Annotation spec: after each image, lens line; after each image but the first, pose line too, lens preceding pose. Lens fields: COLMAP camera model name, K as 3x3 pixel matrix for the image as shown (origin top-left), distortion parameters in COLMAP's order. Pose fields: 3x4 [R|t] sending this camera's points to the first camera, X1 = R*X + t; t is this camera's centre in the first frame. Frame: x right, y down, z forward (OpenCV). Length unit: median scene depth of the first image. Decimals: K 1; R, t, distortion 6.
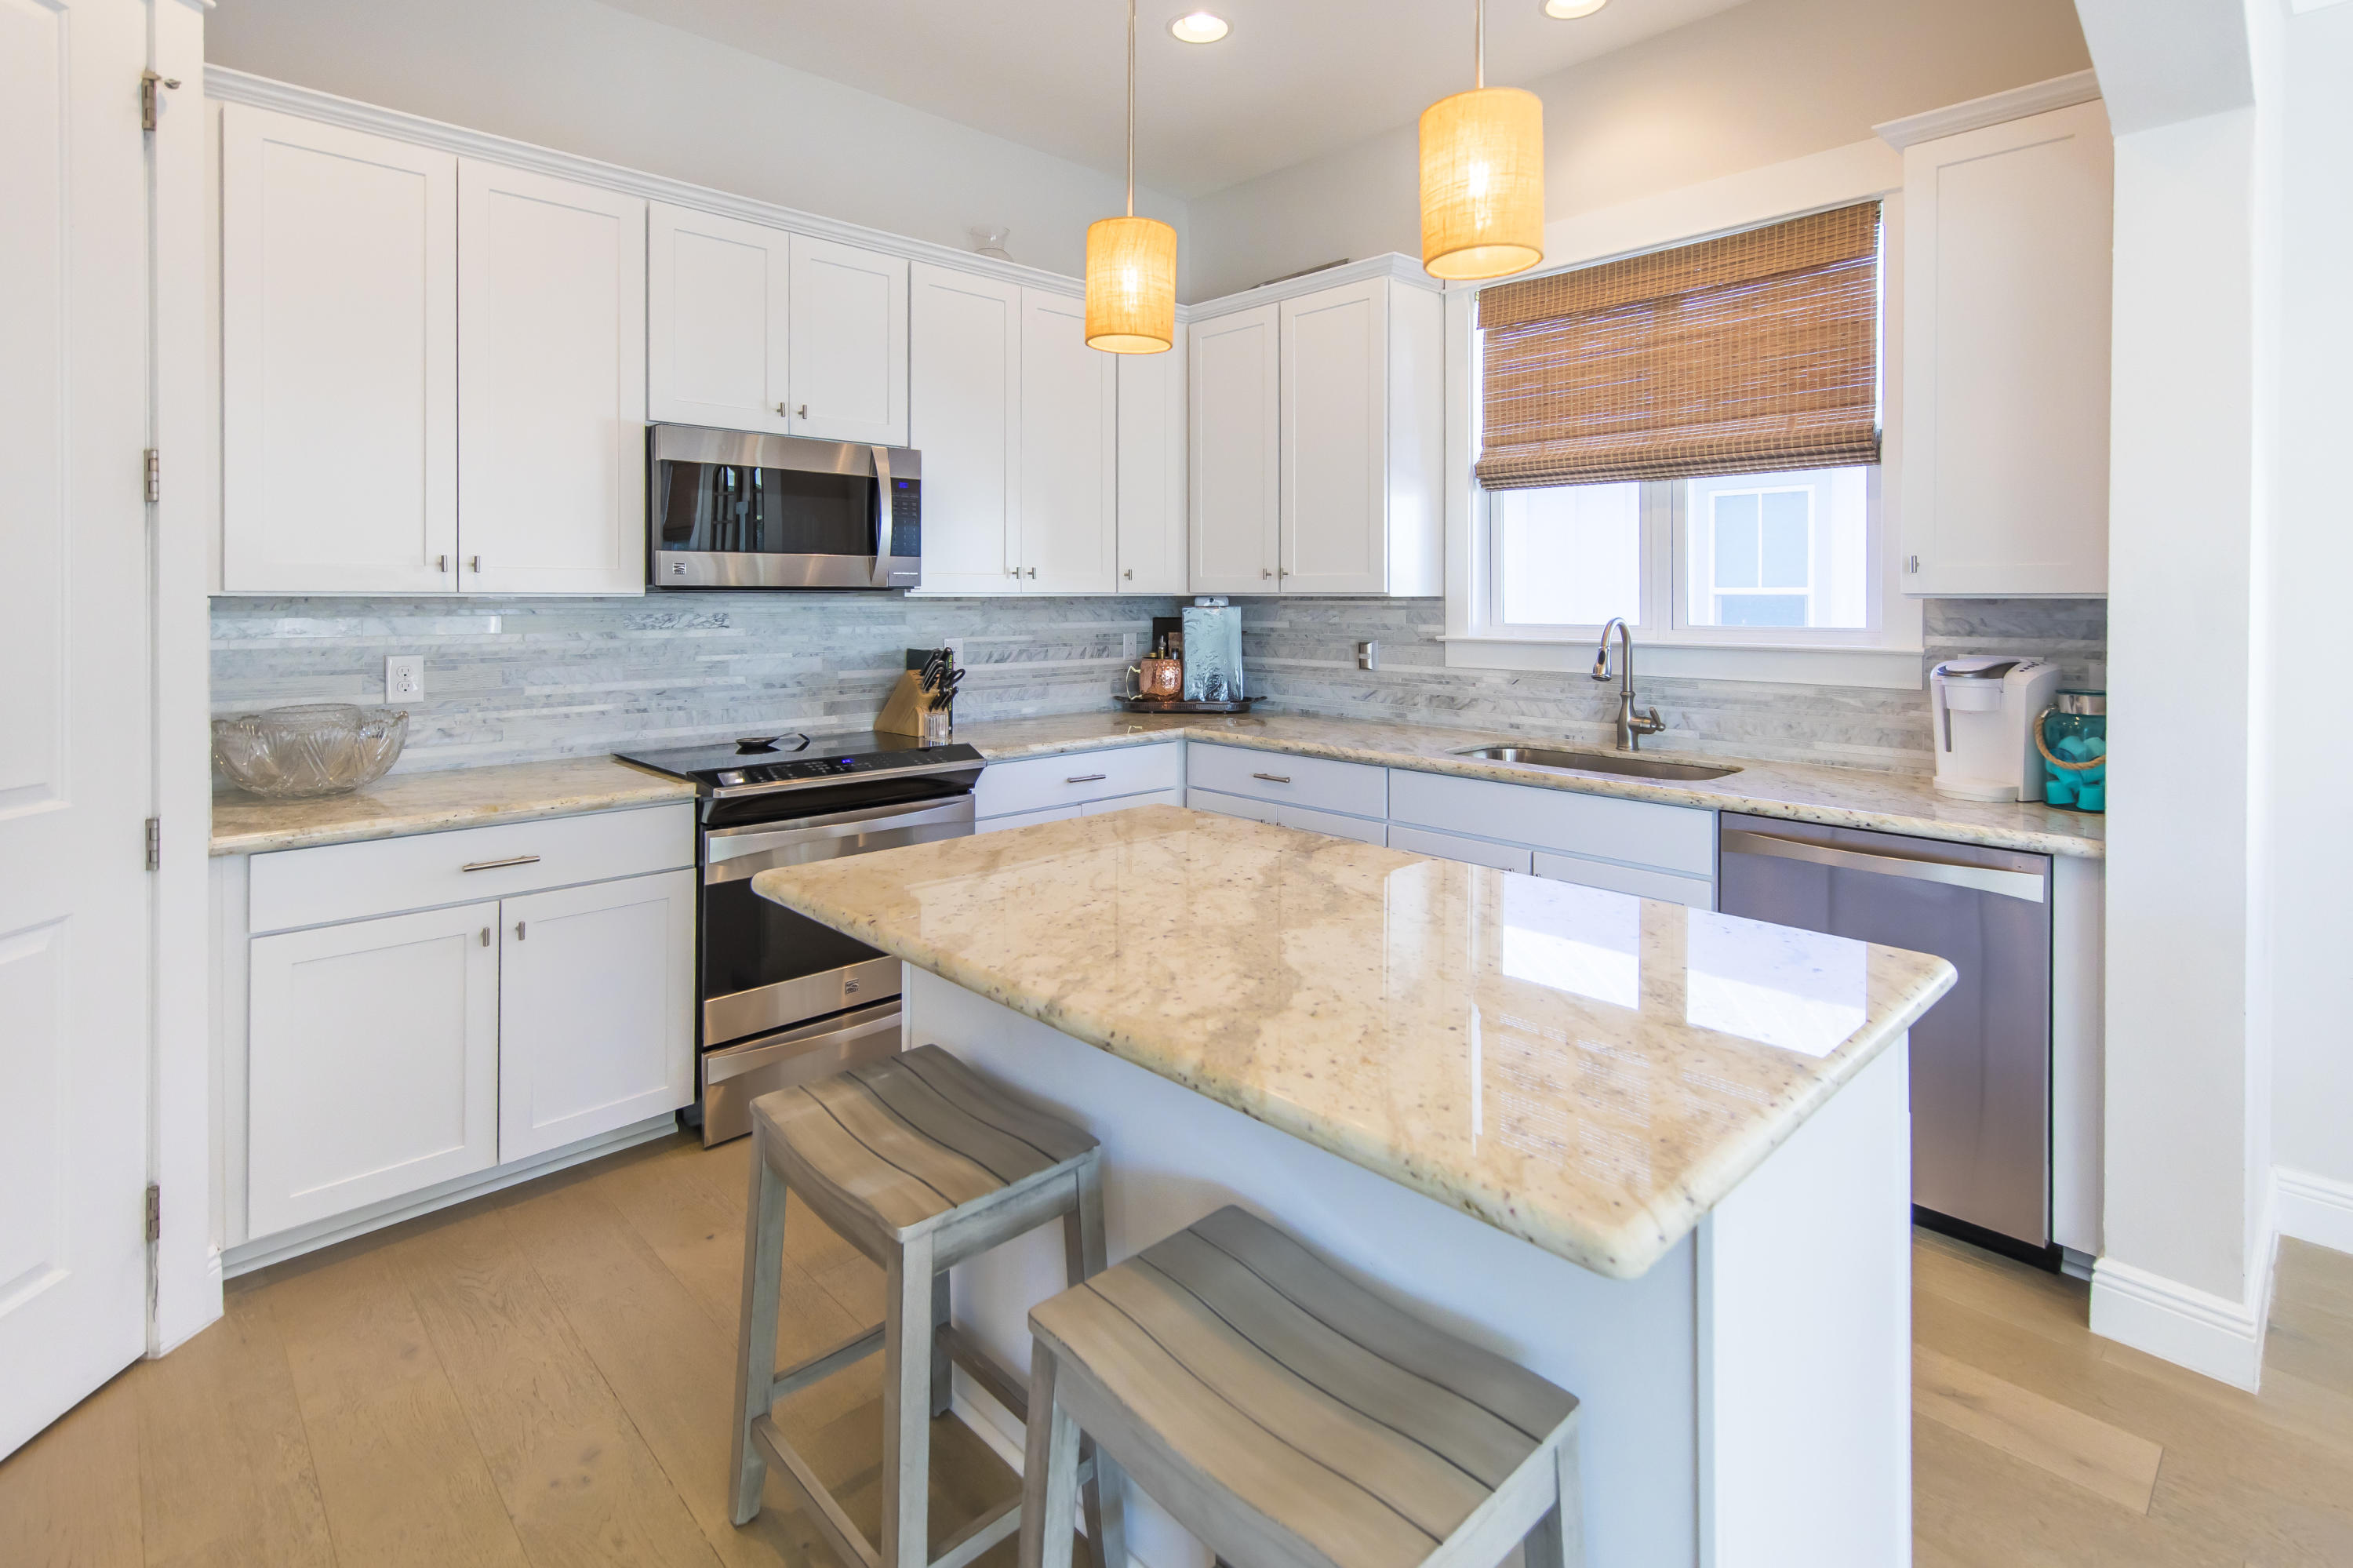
lens RADIAL K [[1116.9, 0, 1197.9], [0, 1116.9, 600.4], [0, 0, 1]] dist [0.003986, -0.000559]
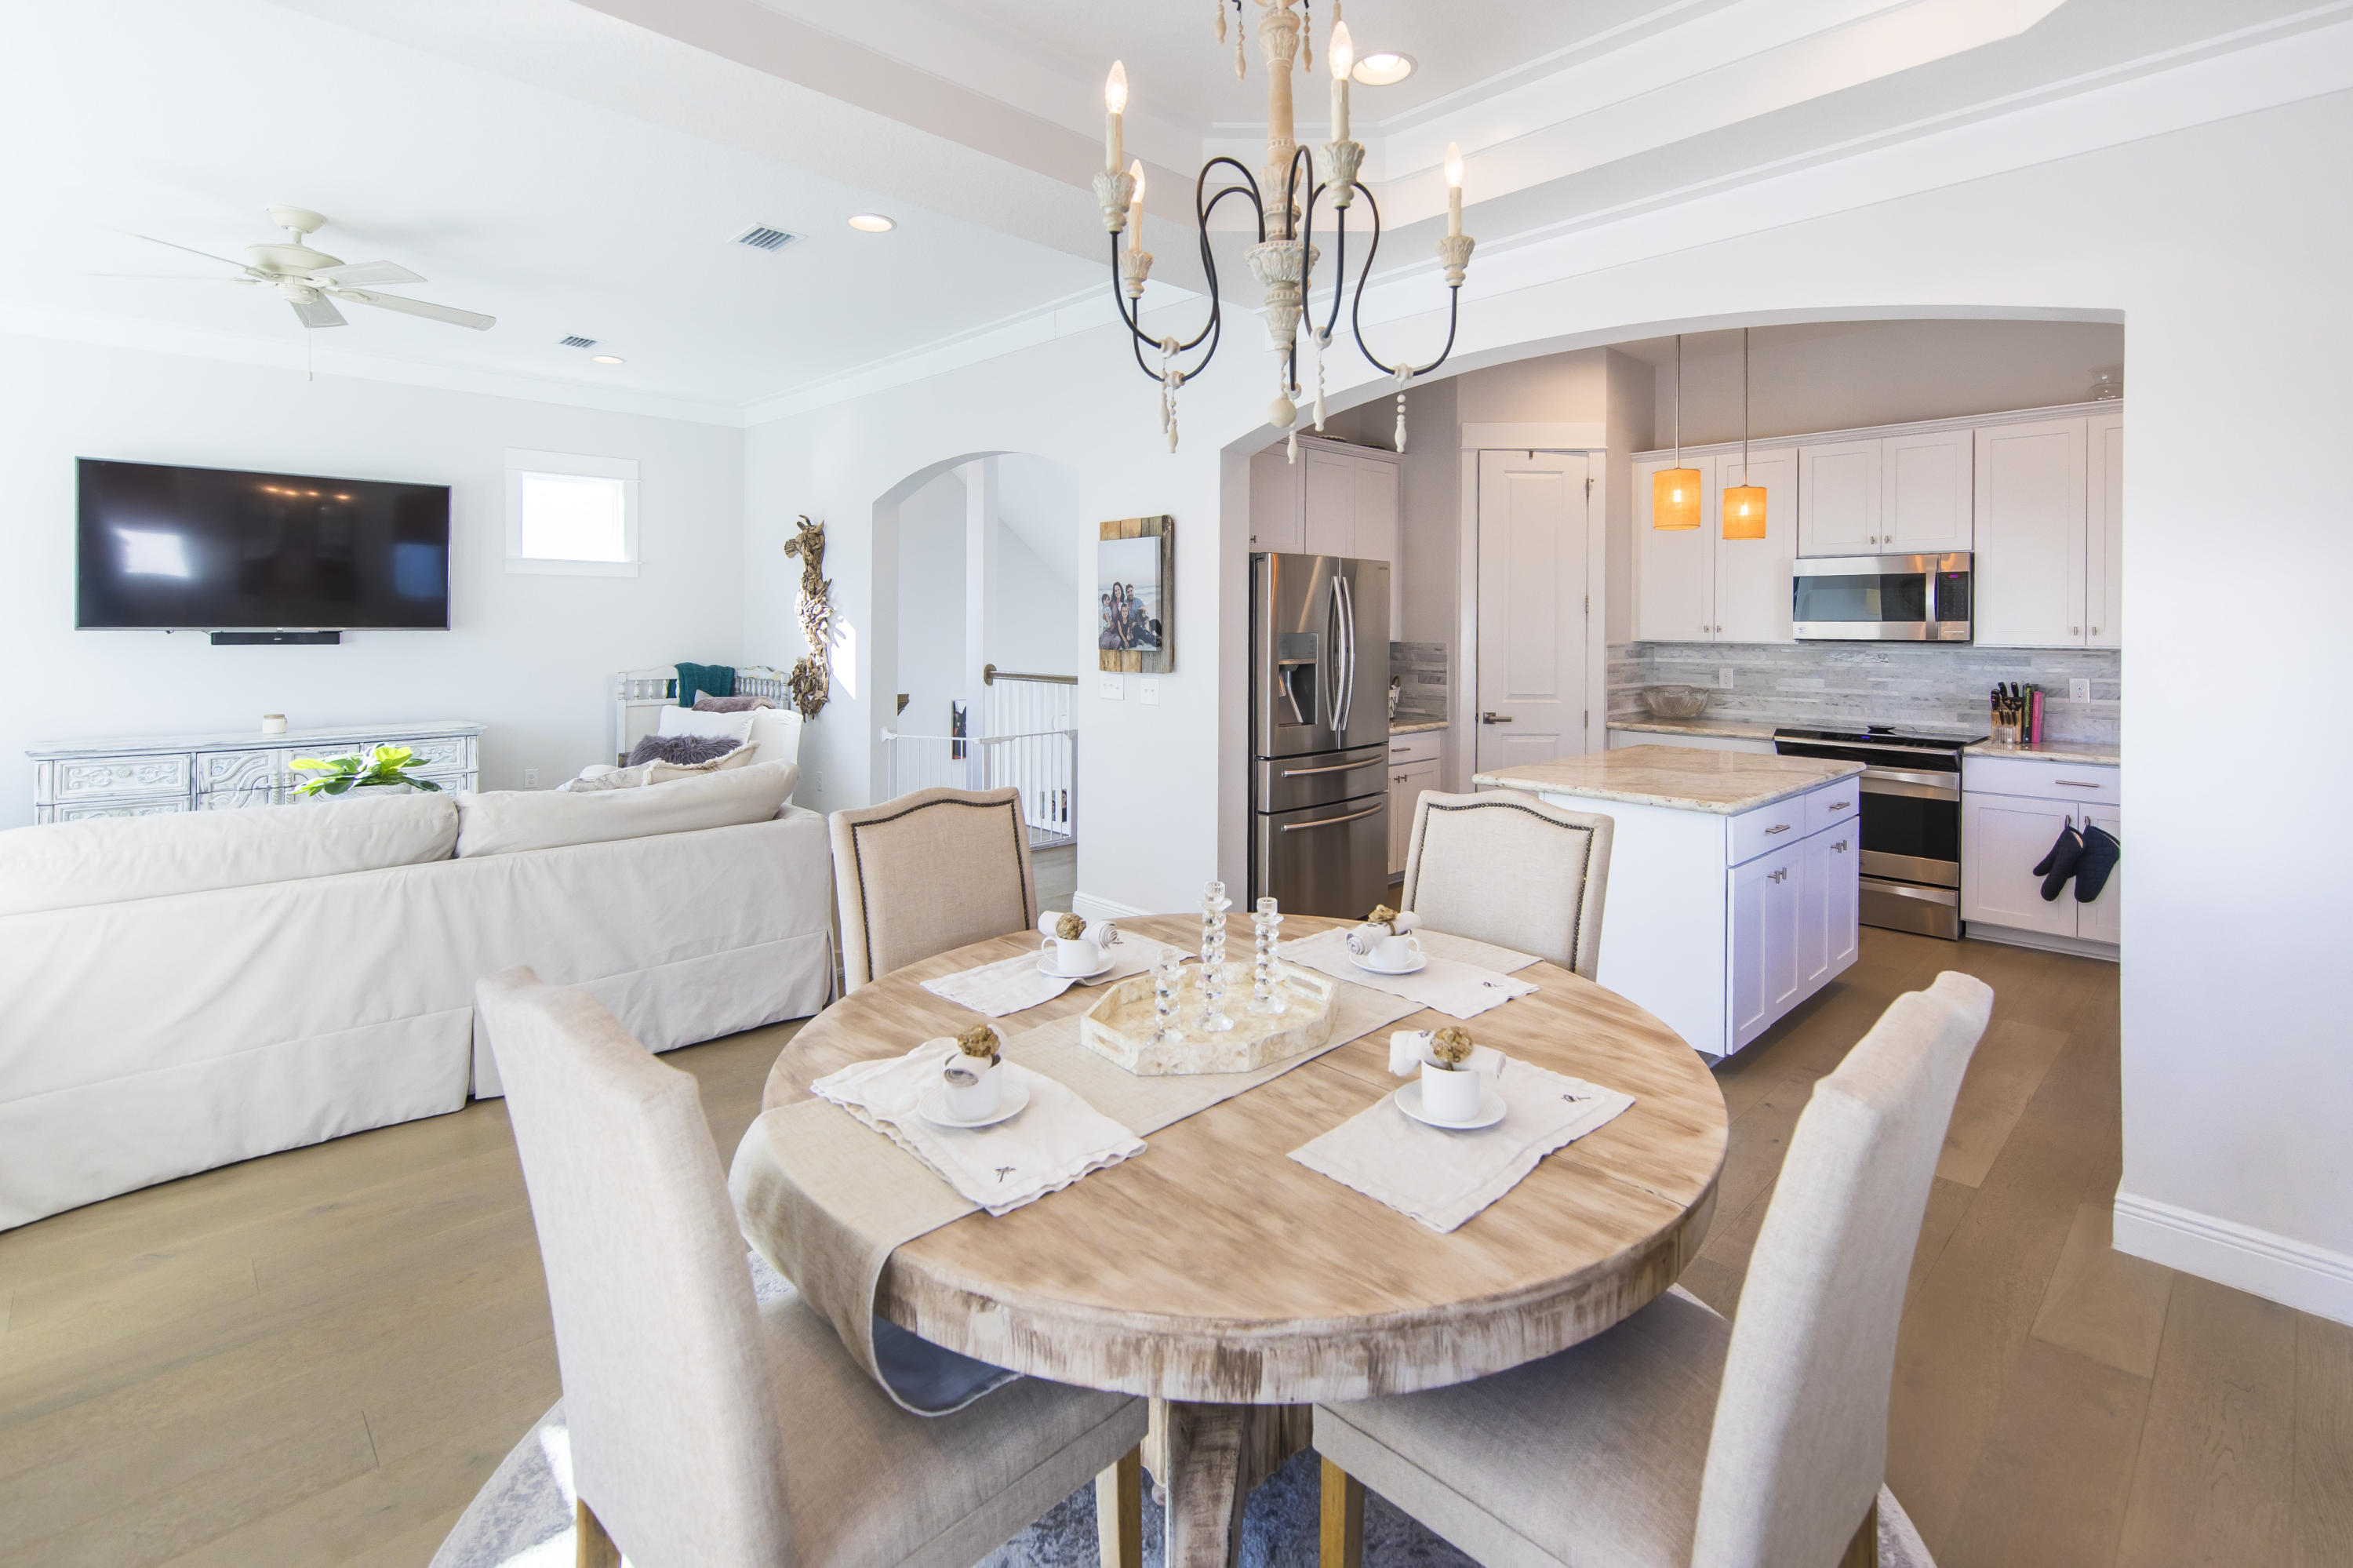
lens RADIAL K [[1055.8, 0, 1173.3], [0, 1055.8, 626.7], [0, 0, 1]] dist [0.011690, -0.000572]
pose [[-0.018827, 0.002819, -0.999819, 1.285498], [-0.005800, 0.999979, 0.002928, -0.030287], [0.999806, 0.005854, -0.018810, -0.078155]]
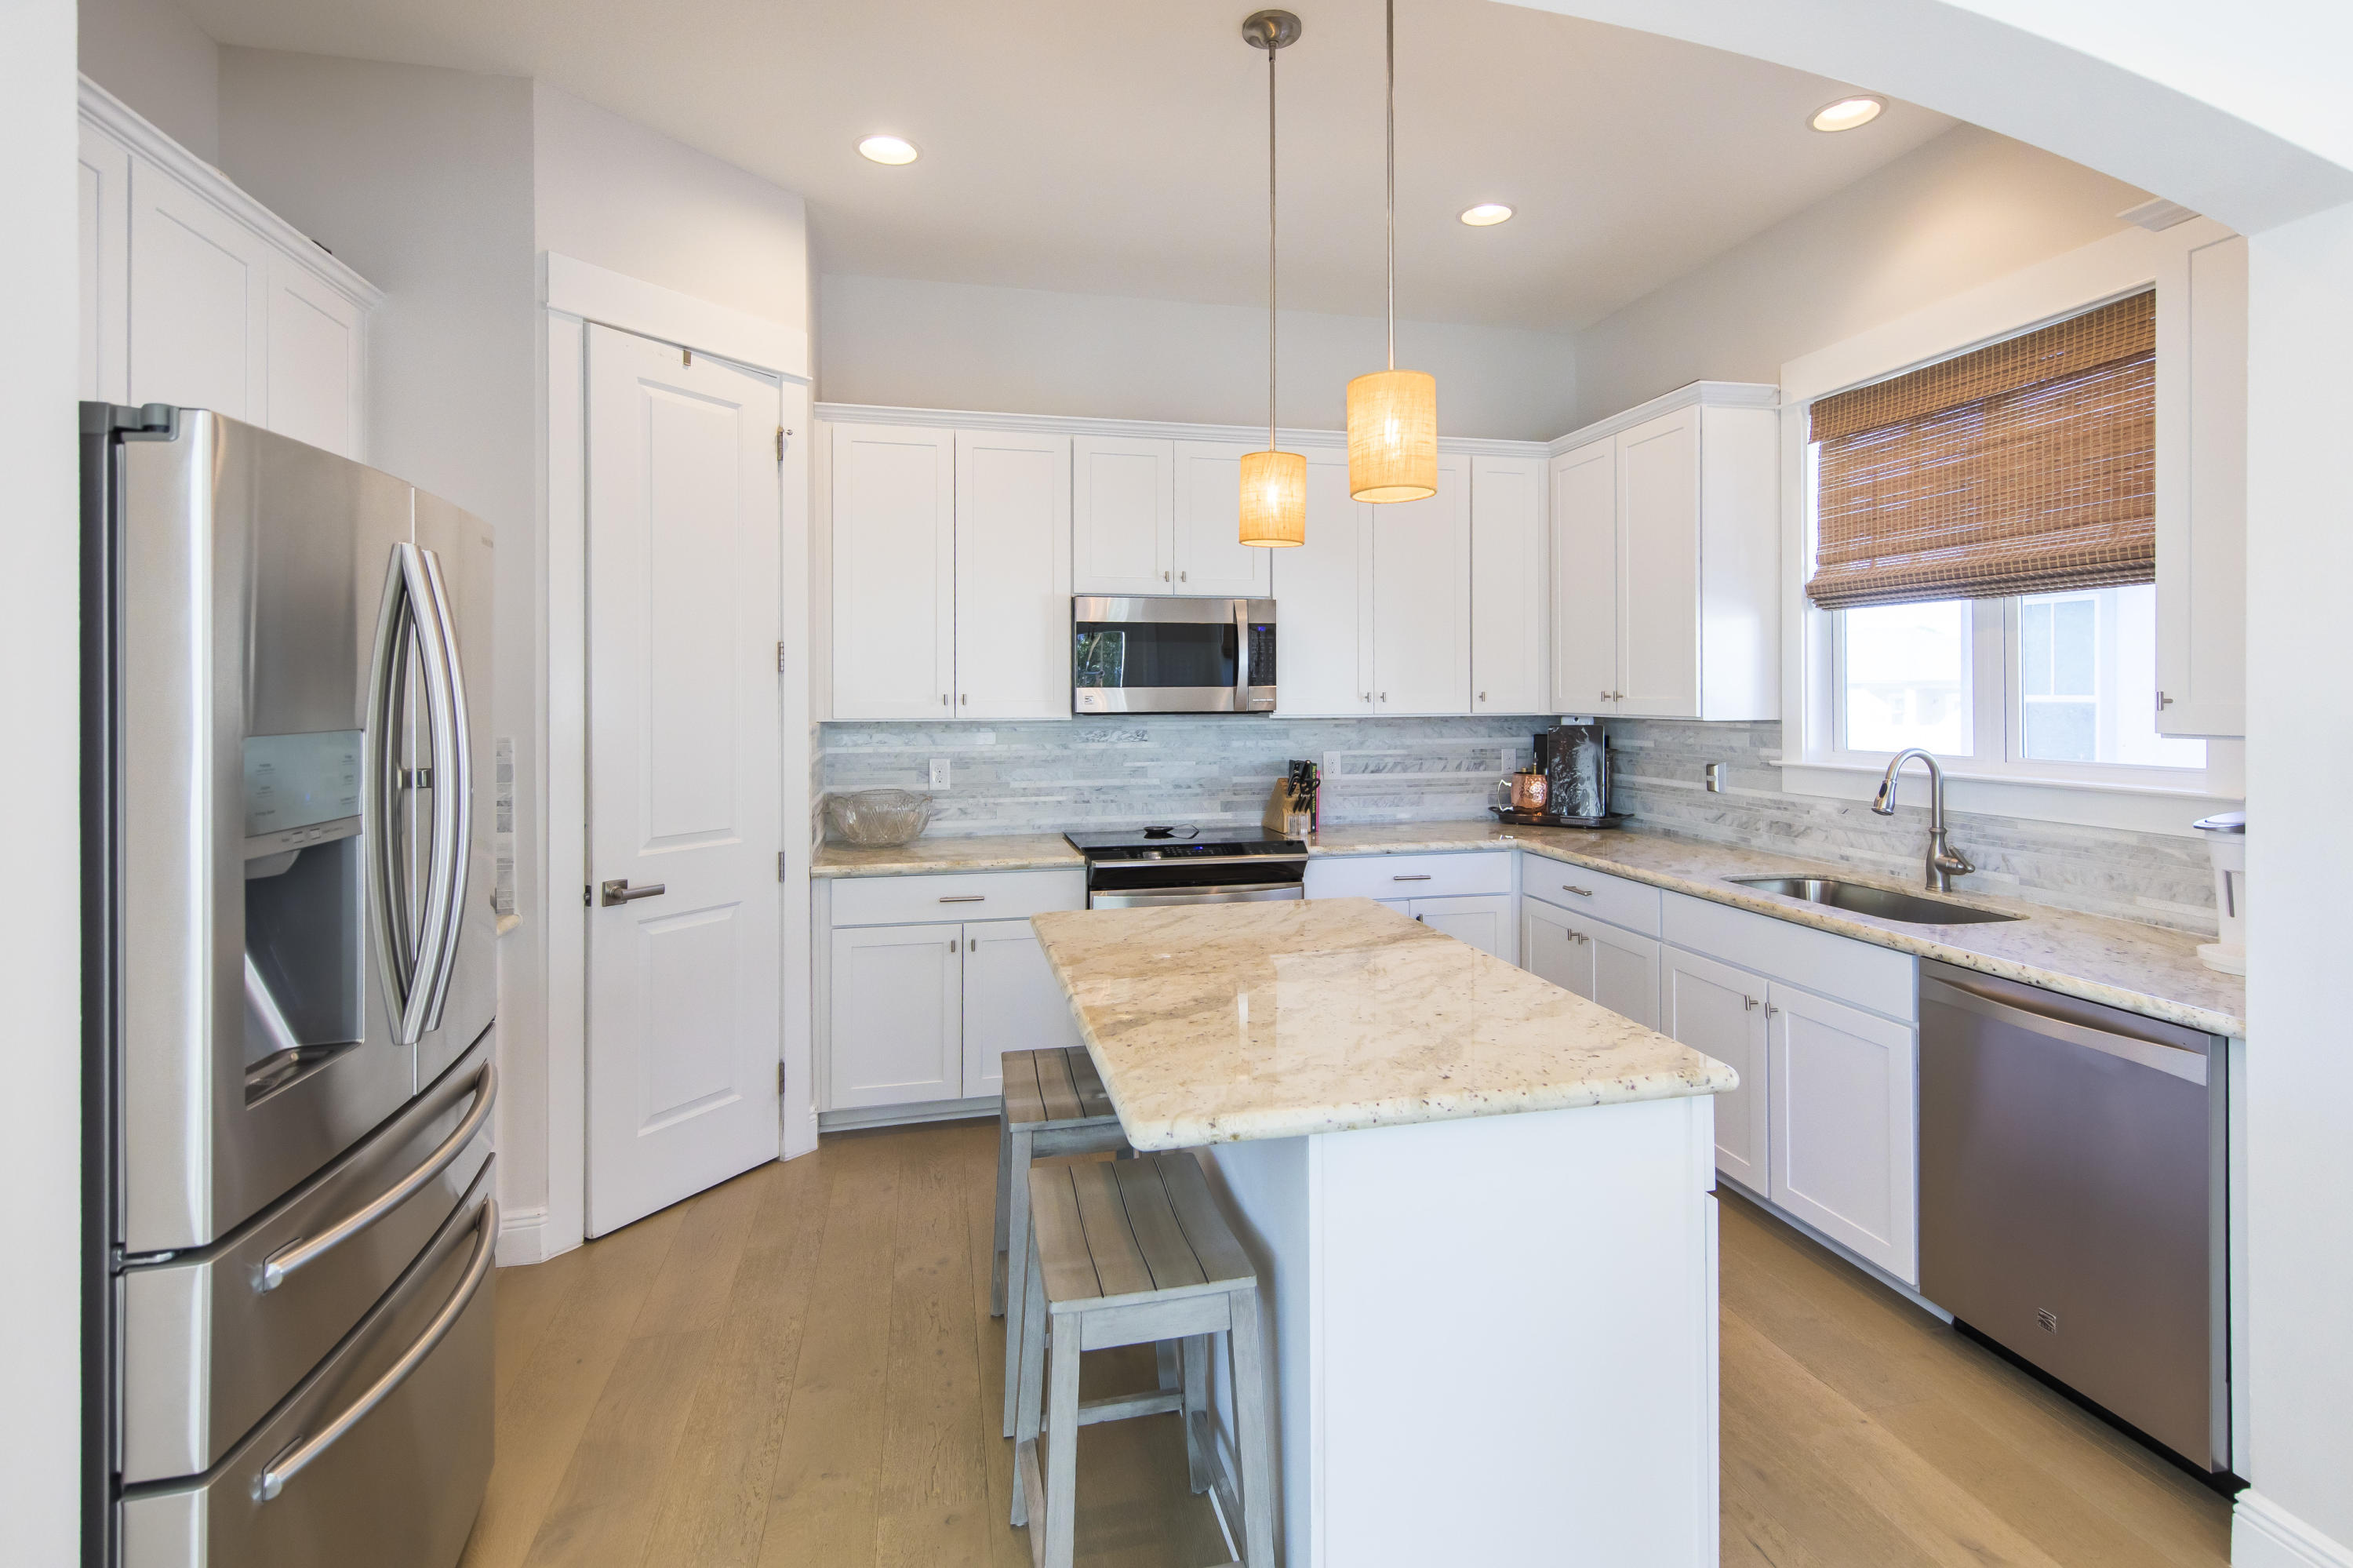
lens RADIAL K [[1162.5, 0, 1224.4], [0, 1162.5, 687.9], [0, 0, 1]] dist [0.004028, 0.000494]
pose [[0.863154, -0.005723, -0.504909, 0.358971], [0.002739, 0.999974, -0.006652, -0.029799], [0.504934, 0.004359, 0.863147, -0.136176]]
